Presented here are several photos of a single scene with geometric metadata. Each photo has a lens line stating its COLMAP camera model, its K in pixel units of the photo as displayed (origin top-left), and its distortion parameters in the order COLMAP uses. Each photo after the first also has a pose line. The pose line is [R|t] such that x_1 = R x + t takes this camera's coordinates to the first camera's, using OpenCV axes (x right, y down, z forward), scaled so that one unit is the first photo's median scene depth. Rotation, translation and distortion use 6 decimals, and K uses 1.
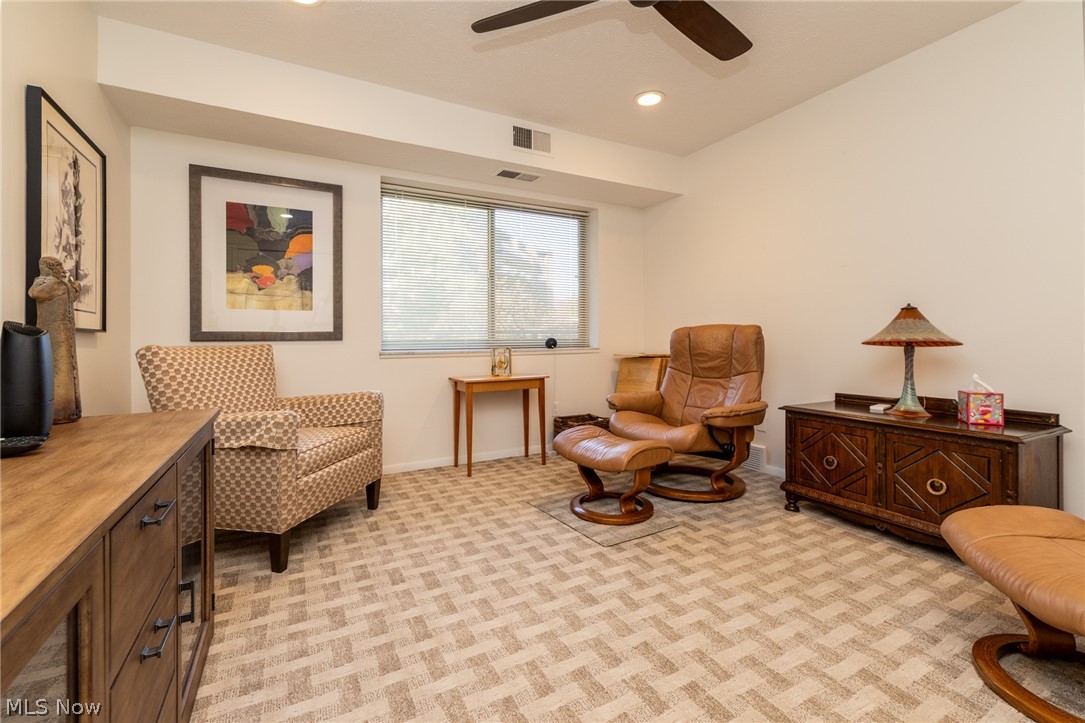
lens RADIAL K [[465.6, 0, 533.0], [0, 465.6, 340.1], [0, 0, 1]] dist [-0.001924, 0.001590]
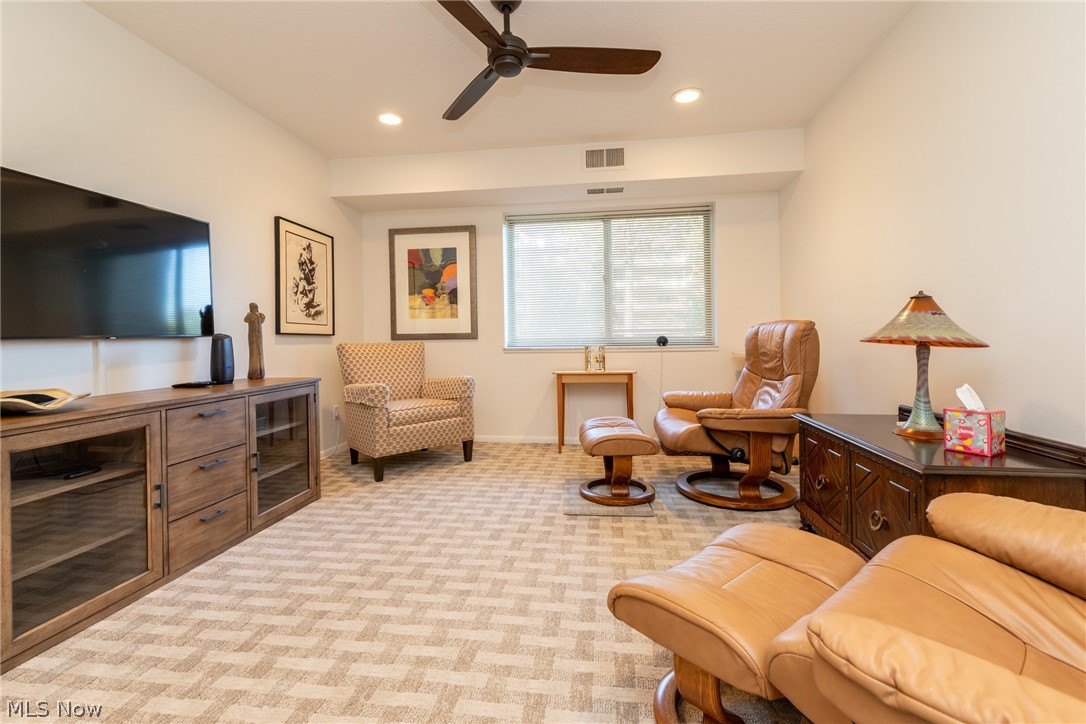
lens RADIAL K [[466.0, 0, 543.0], [0, 466.0, 341.2], [0, 0, 1]] dist [-0.001924, 0.001590]
pose [[0.813282, 0.000201, -0.581870, 0.641141], [0.005144, 0.999958, 0.007535, -0.003769], [0.581847, -0.009121, 0.813247, 0.007842]]
